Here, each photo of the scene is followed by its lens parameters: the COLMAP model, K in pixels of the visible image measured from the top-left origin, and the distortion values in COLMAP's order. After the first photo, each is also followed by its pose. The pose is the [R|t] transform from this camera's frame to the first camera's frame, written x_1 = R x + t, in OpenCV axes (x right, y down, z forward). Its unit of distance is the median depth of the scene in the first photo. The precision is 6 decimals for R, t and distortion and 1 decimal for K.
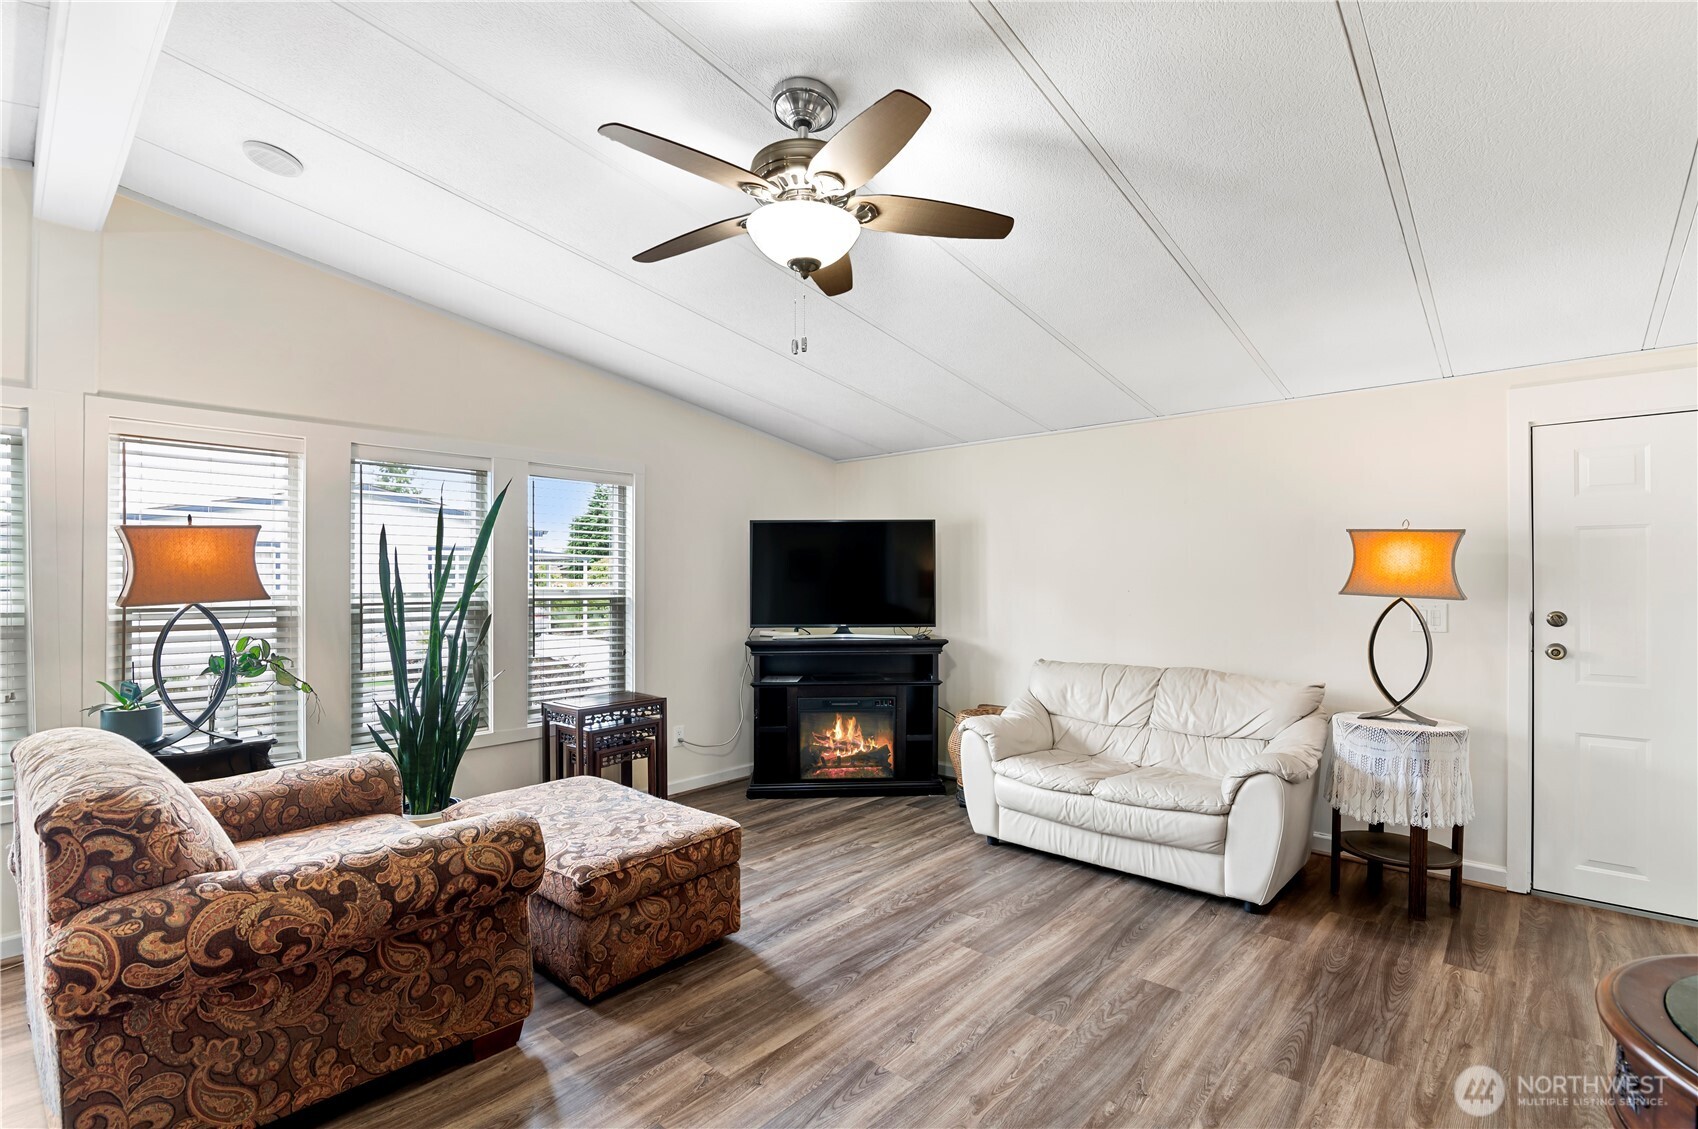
lens RADIAL K [[782.3, 0, 857.6], [0, 782.3, 572.5], [0, 0, 1]] dist [-0.017183, 0.000171]
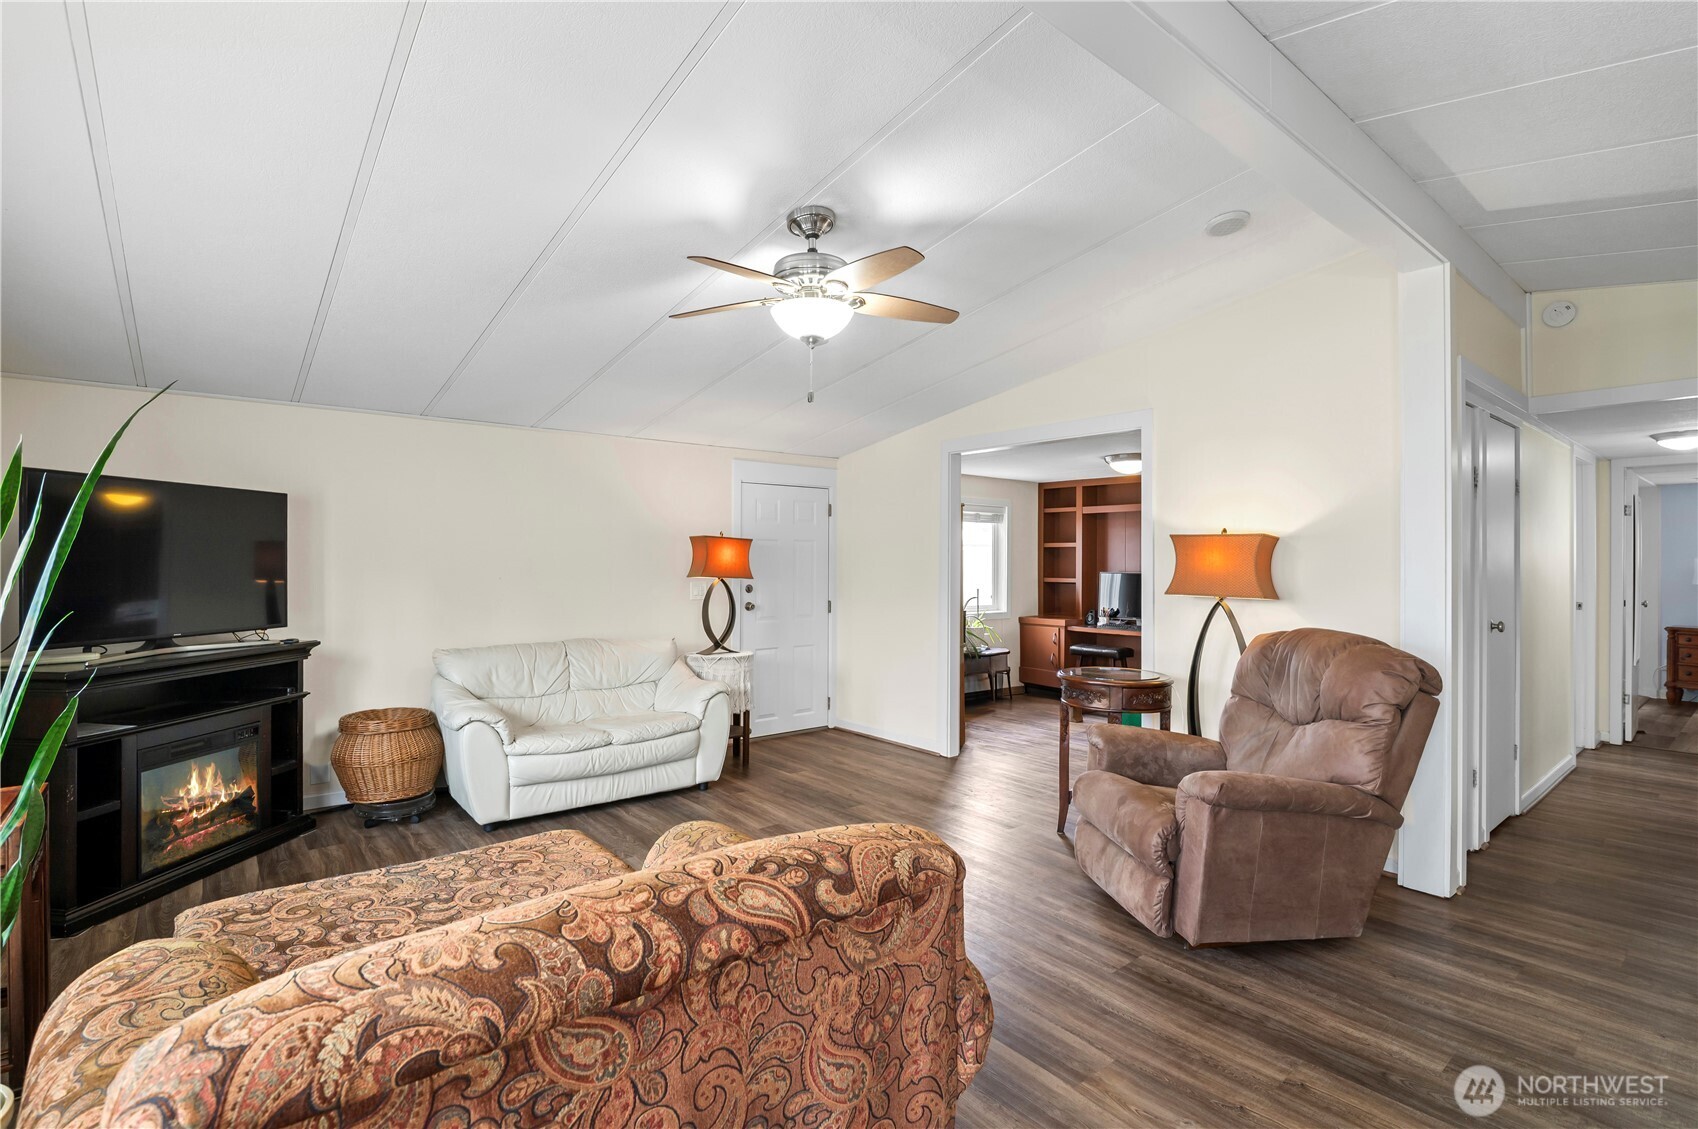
lens RADIAL K [[800.2, 0, 820.0], [0, 800.2, 565.7], [0, 0, 1]] dist [-0.021125, 0.000096]
pose [[0.173085, -0.000904, 0.984907, -0.950758], [-0.011157, 0.999934, 0.002879, -0.002180], [-0.984844, -0.011487, 0.173063, 0.505627]]
